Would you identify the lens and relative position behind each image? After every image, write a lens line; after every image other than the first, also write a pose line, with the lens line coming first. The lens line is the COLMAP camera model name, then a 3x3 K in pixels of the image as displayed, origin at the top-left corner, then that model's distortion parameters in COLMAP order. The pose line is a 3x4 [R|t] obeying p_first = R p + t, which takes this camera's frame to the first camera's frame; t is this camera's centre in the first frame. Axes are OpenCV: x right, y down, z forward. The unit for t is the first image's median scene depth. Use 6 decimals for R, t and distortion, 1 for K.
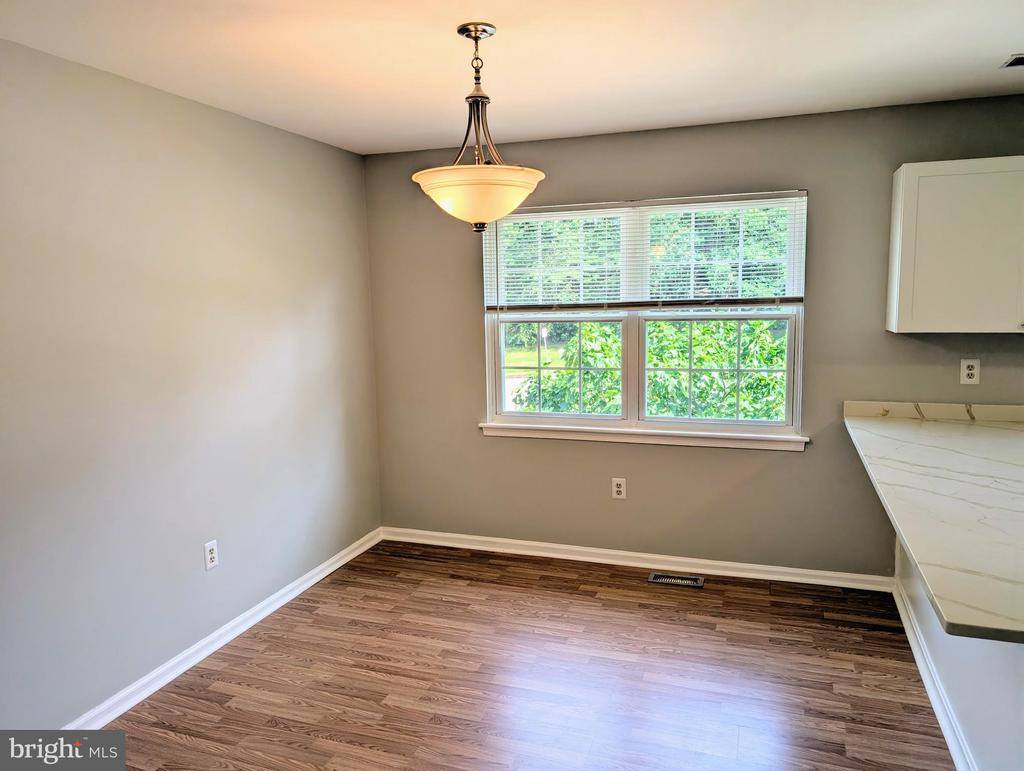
lens RADIAL K [[723.5, 0, 516.1], [0, 723.5, 386.2], [0, 0, 1]] dist [0.003326, -0.009473]
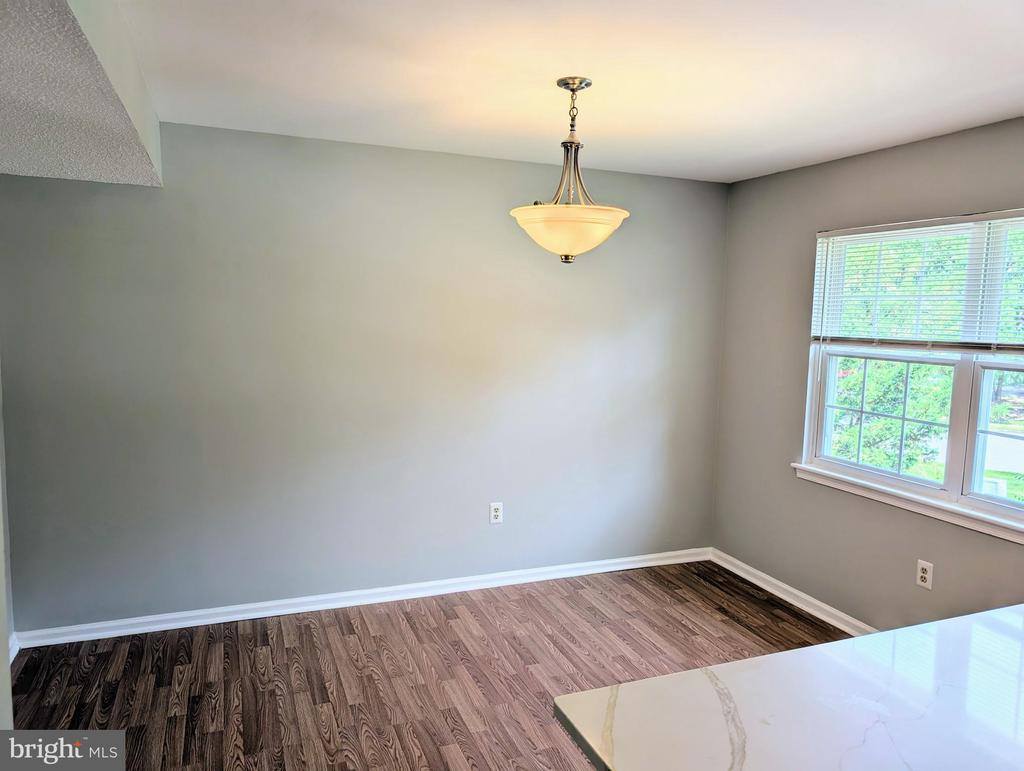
lens RADIAL K [[723.5, 0, 511.8], [0, 723.5, 391.4], [0, 0, 1]] dist [0.003326, -0.009473]
pose [[0.662114, 0.121363, -0.739511, 0.420910], [-0.136067, 0.989866, 0.040623, -0.029473], [0.736947, 0.073726, 0.671918, 0.118223]]
